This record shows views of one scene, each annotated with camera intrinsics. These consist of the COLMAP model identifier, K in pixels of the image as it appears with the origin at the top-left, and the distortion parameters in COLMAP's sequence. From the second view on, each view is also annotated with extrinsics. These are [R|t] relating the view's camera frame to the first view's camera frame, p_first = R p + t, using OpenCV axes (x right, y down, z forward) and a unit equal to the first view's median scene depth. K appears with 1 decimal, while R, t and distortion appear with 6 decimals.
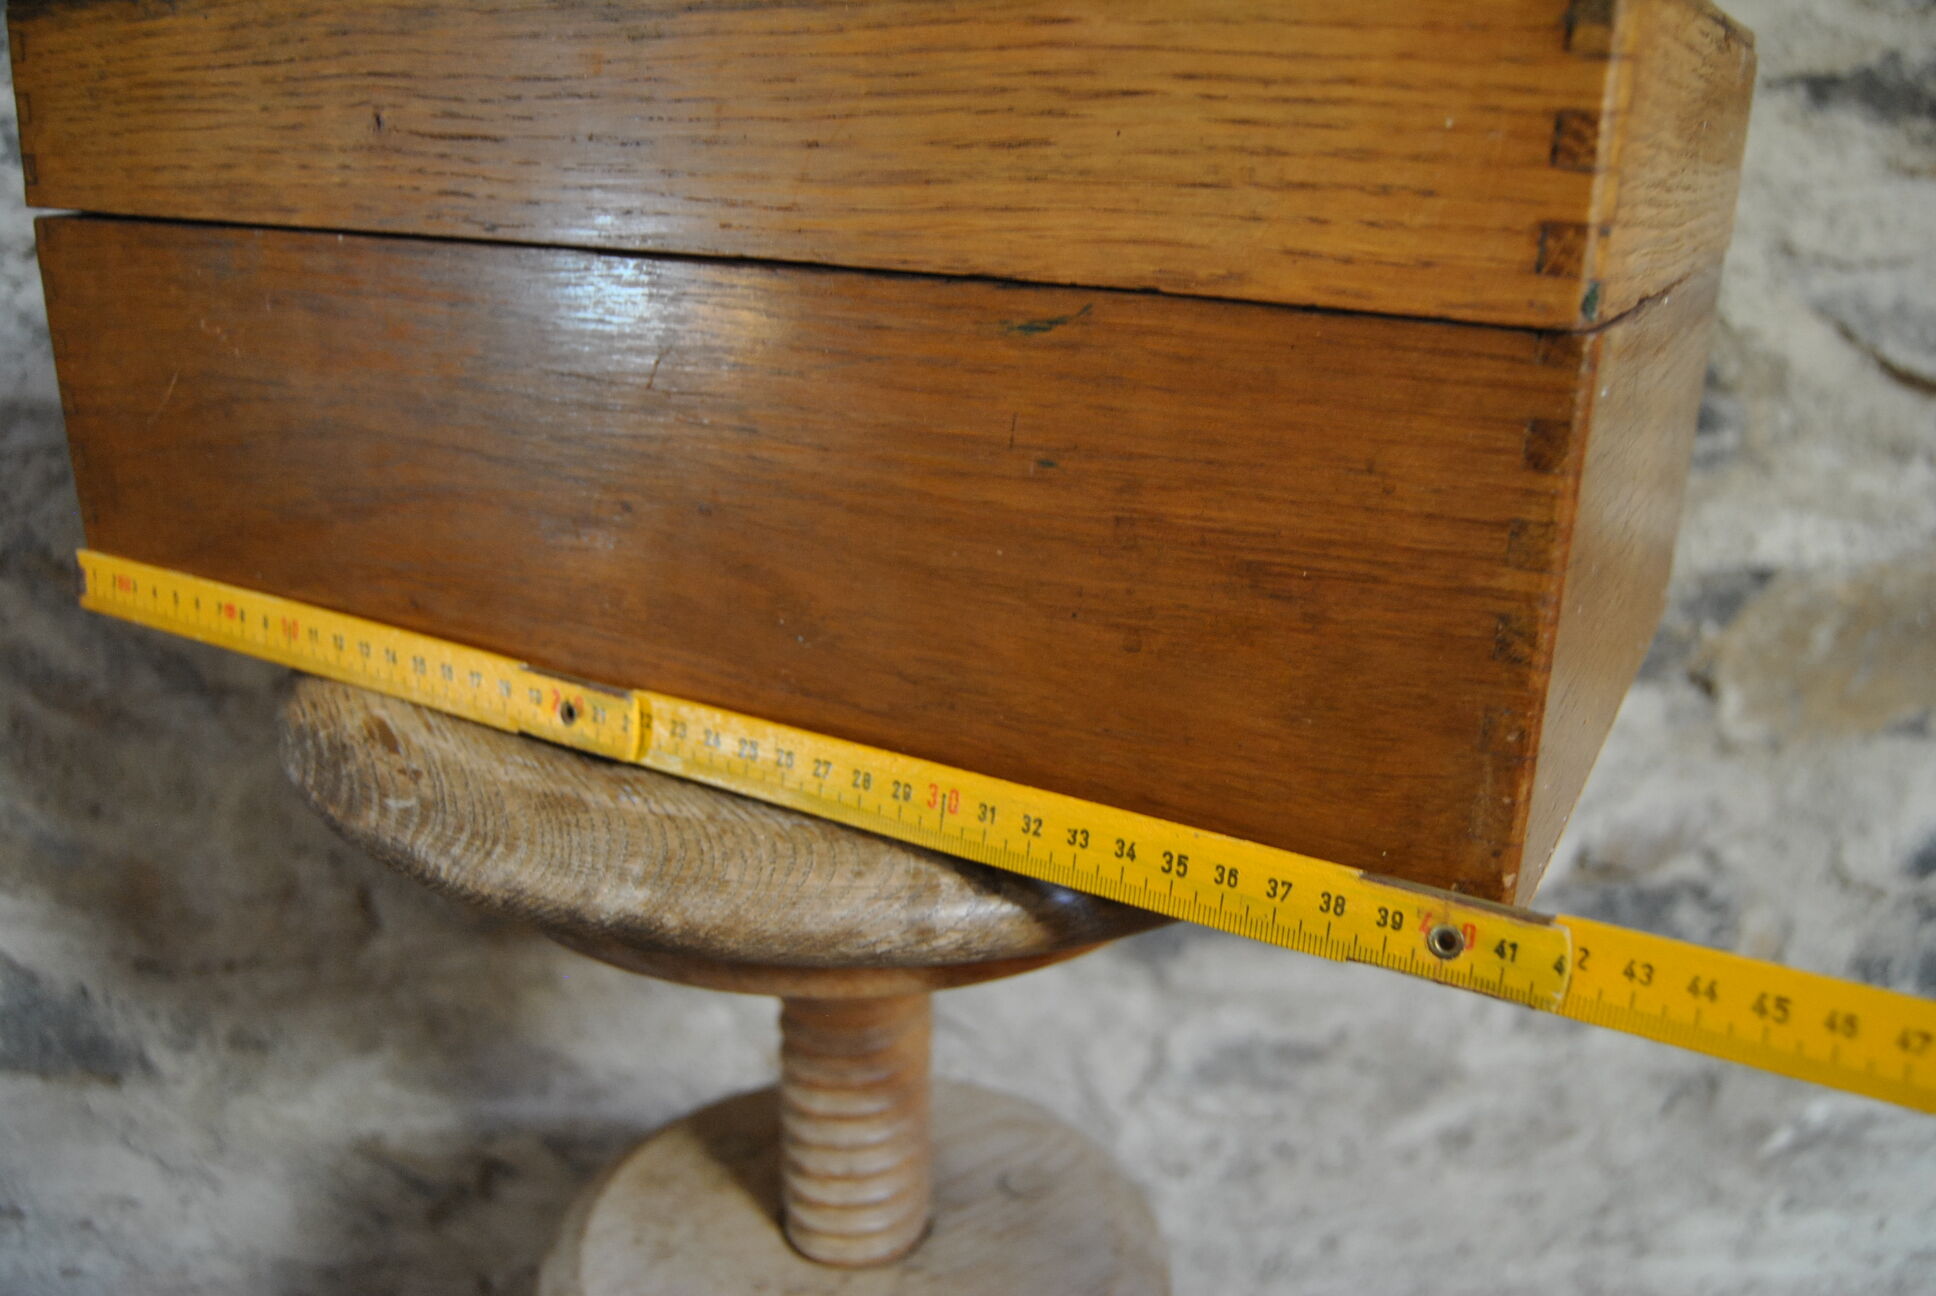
lens RADIAL K [[1541.6, 0, 998.5], [0, 1541.6, 650.6], [0, 0, 1]] dist [-0.065901, 0.004396]
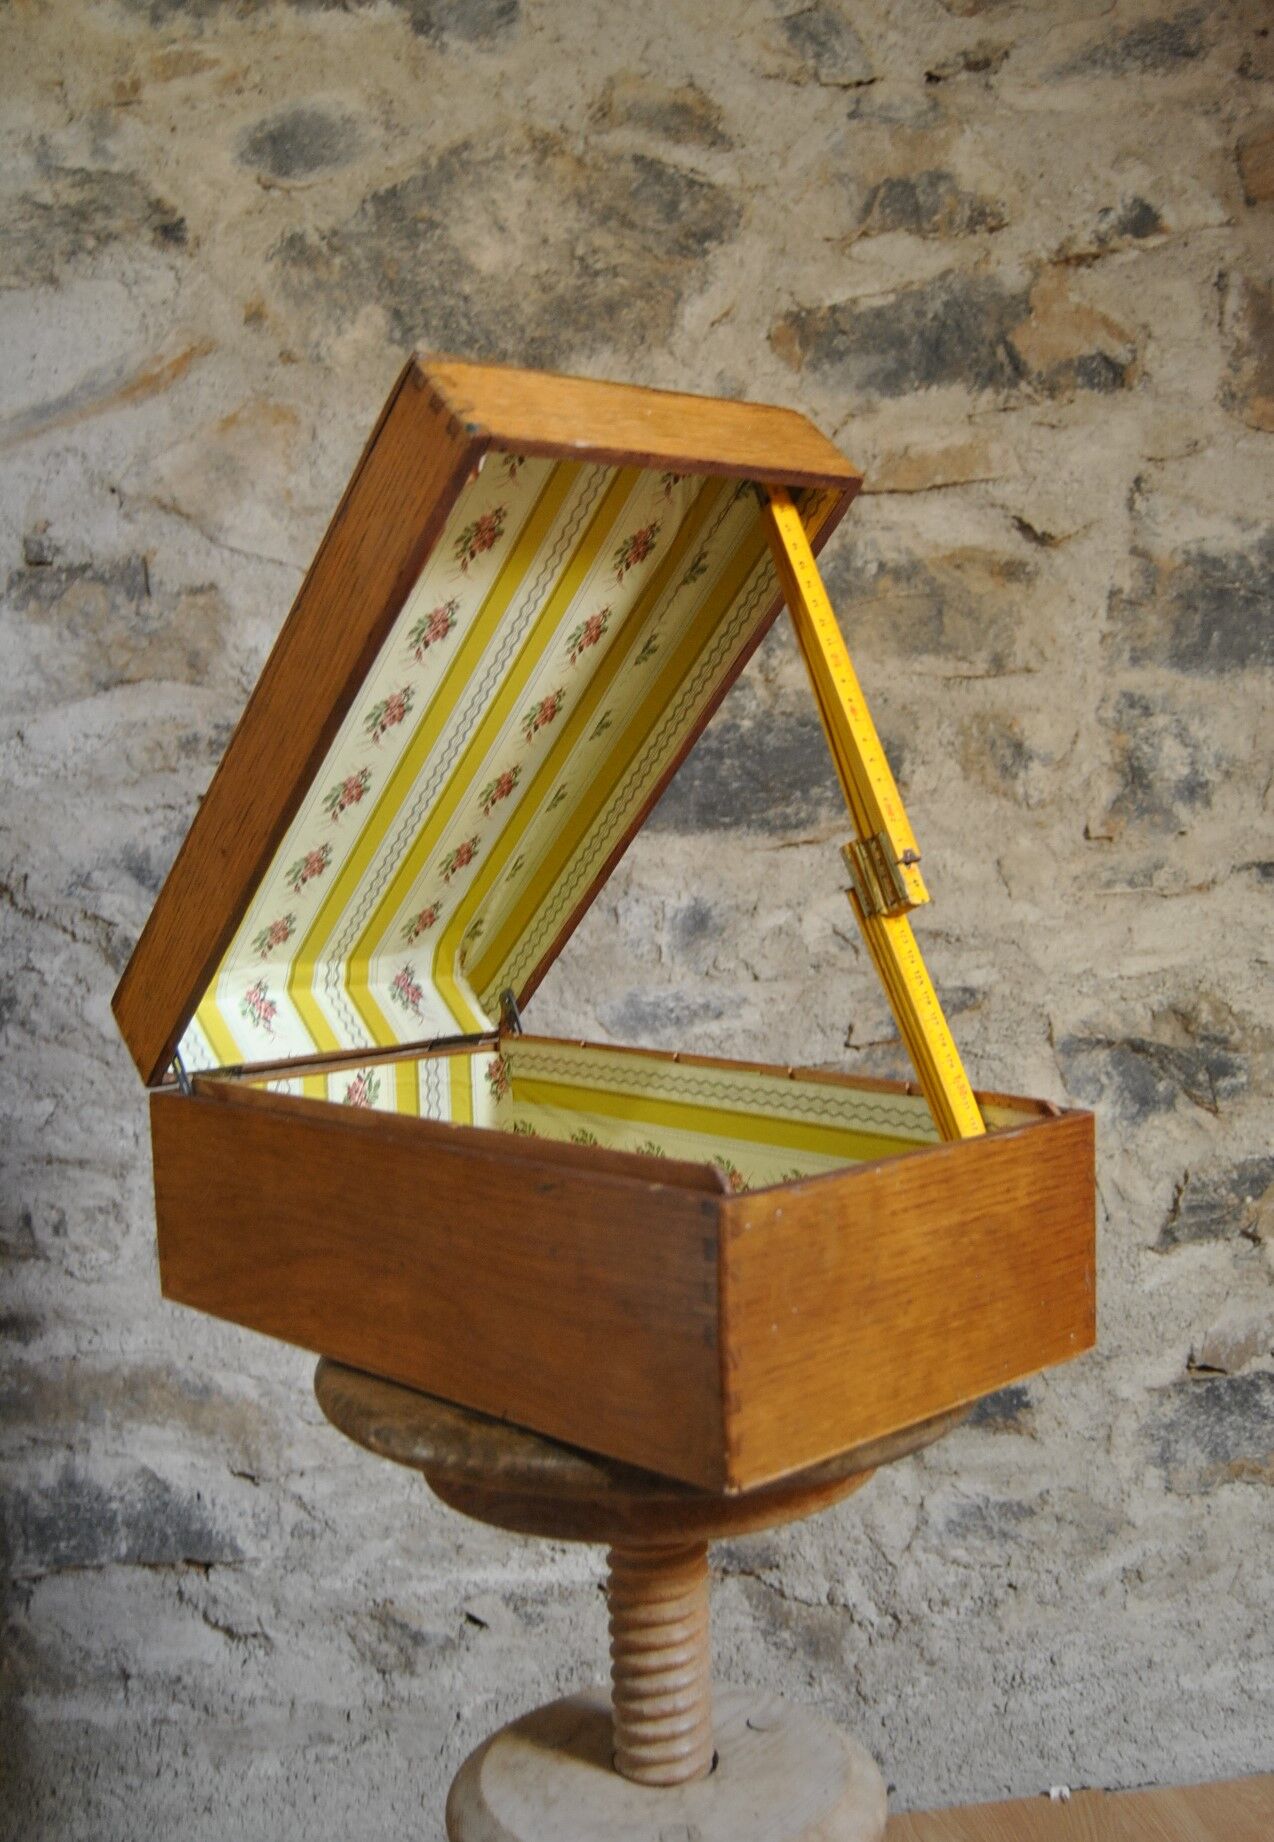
lens RADIAL K [[1986.3, 0, 641.2], [0, 1986.3, 866.4], [0, 0, 1]] dist [-0.073792, 0.027015]
pose [[0.998608, -0.041537, 0.032504, -0.197641], [0.048922, 0.959760, -0.276529, 0.175052], [-0.019710, 0.277734, 0.960456, -0.968529]]
